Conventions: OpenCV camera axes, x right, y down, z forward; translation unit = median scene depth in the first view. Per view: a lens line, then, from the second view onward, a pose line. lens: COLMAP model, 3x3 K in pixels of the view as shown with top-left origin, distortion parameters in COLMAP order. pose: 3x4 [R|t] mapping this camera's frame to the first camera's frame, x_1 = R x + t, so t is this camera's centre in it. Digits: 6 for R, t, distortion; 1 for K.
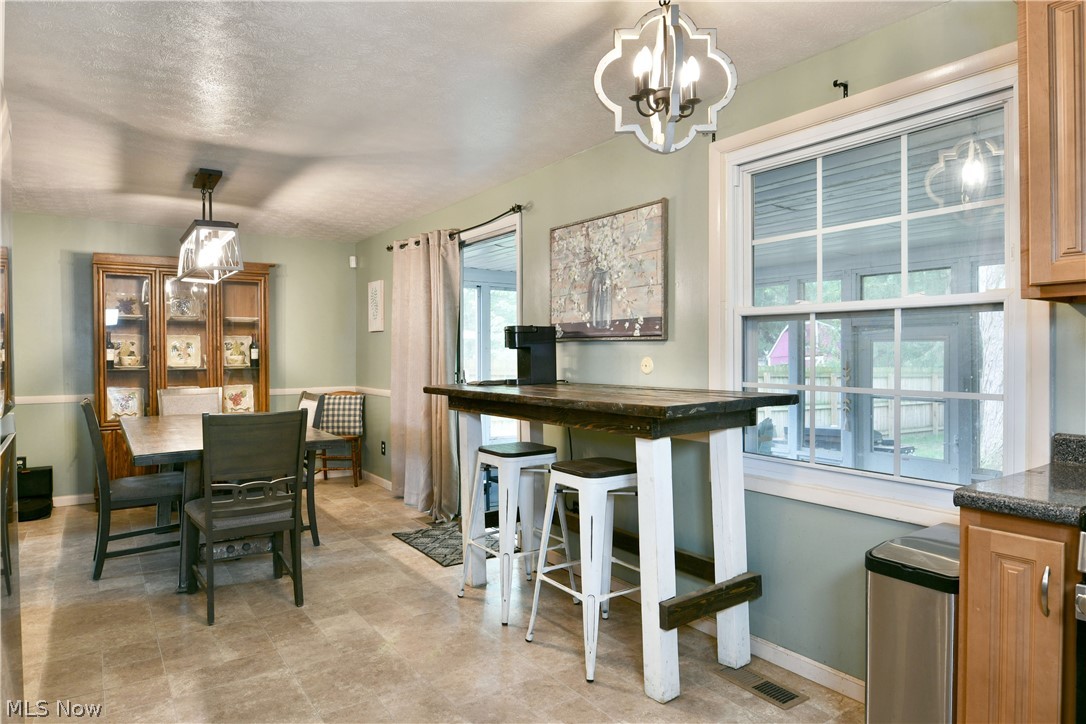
lens RADIAL K [[659.3, 0, 540.4], [0, 659.3, 358.3], [0, 0, 1]] dist [-0.010687, -0.005772]
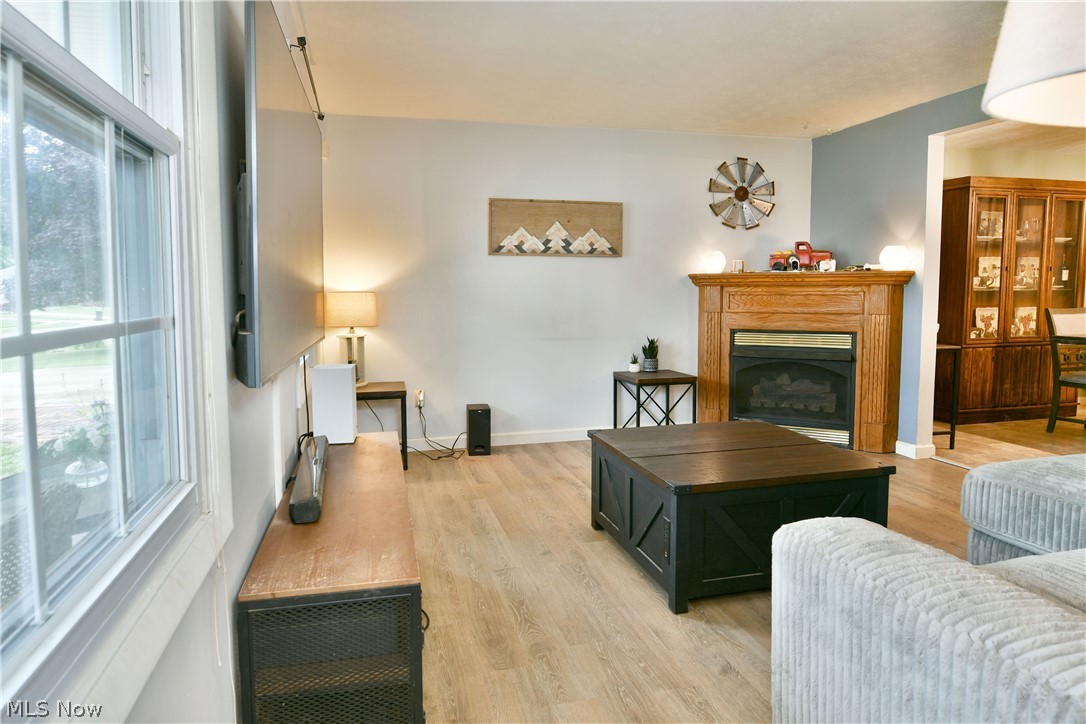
lens RADIAL K [[648.4, 0, 536.2], [0, 648.4, 335.9], [0, 0, 1]] dist [-0.002294, -0.005502]
pose [[0.942554, 0.020427, -0.333429, -1.171096], [0.001605, 0.997840, 0.065668, 0.026722], [0.334050, -0.062430, 0.940486, -0.246028]]
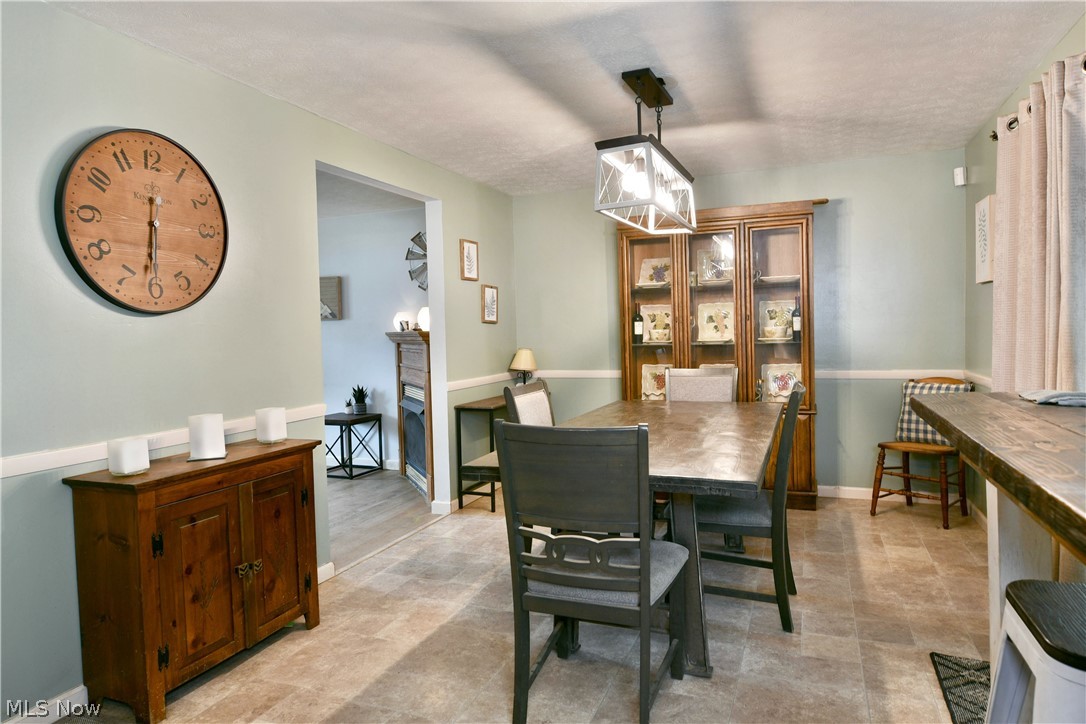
lens RADIAL K [[659.3, 0, 540.4], [0, 659.3, 358.3], [0, 0, 1]] dist [-0.010687, -0.005772]
pose [[0.547991, 0.023839, -0.836145, 0.046181], [0.017364, 0.999054, 0.039864, -0.003103], [0.836304, -0.036364, 0.547058, 0.471835]]
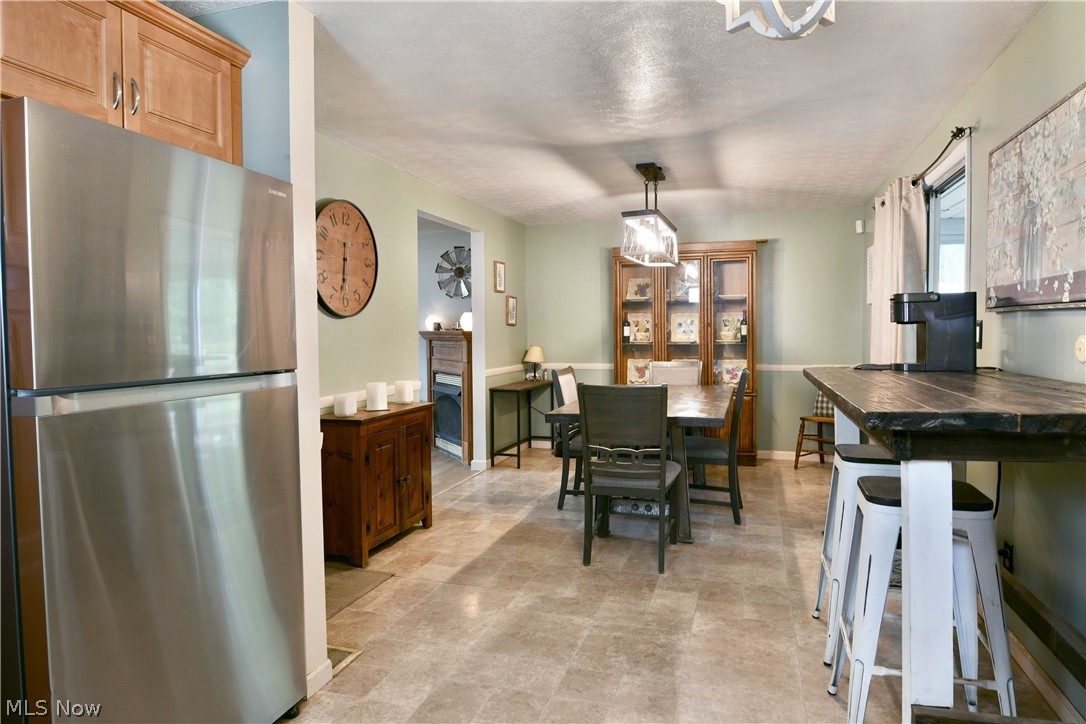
lens RADIAL K [[659.3, 0, 540.4], [0, 659.3, 358.3], [0, 0, 1]] dist [-0.010687, -0.005772]
pose [[0.610774, 0.030107, -0.791232, 0.254613], [0.000676, 0.999257, 0.038545, -0.003325], [0.791805, -0.024077, 0.610300, 0.166163]]
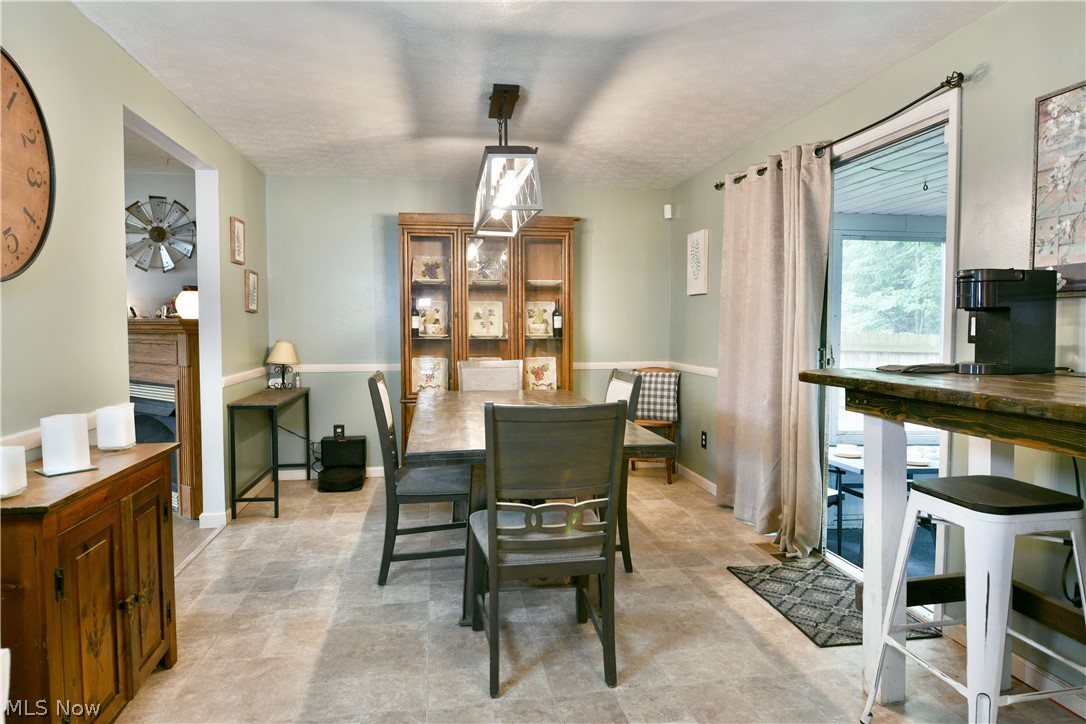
lens RADIAL K [[659.3, 0, 540.4], [0, 659.3, 358.3], [0, 0, 1]] dist [-0.010687, -0.005772]
pose [[0.904909, 0.025025, -0.424869, -0.114378], [-0.006639, 0.998978, 0.044701, 0.003176], [0.425553, -0.037629, 0.904151, 0.274161]]
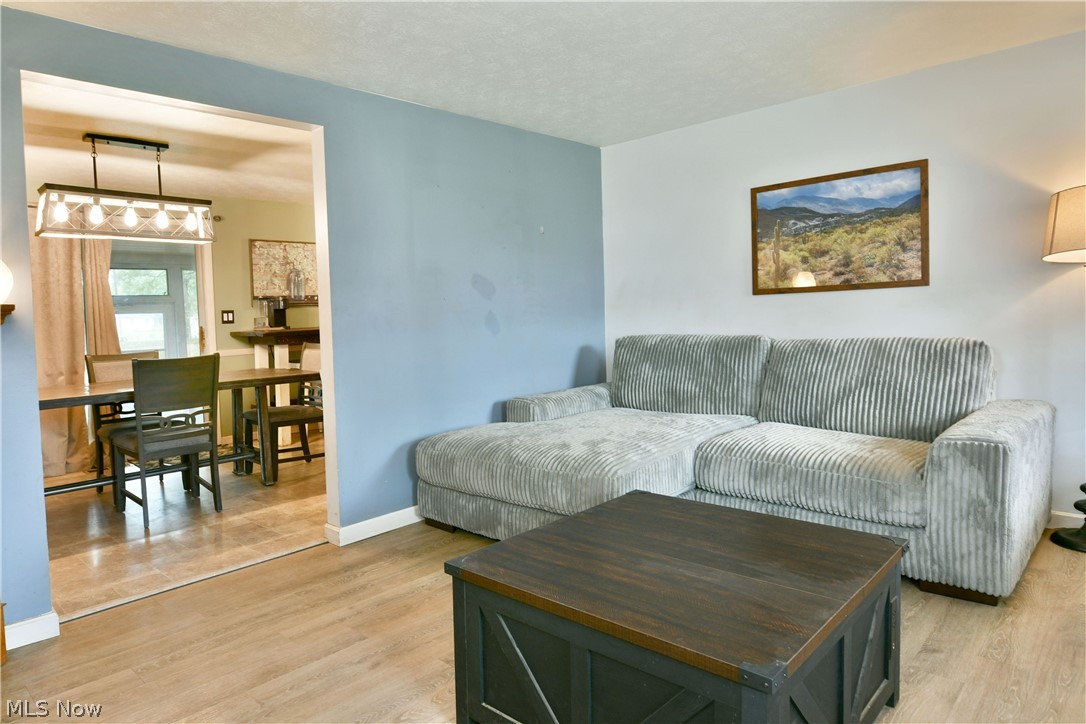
lens RADIAL K [[660.2, 0, 542.2], [0, 660.2, 339.5], [0, 0, 1]] dist [-0.010895, -0.004571]
pose [[-0.218299, -0.030299, 0.975411, -1.601478], [0.051646, 0.997759, 0.042551, 0.022107], [-0.974514, 0.059665, -0.216245, 0.588842]]
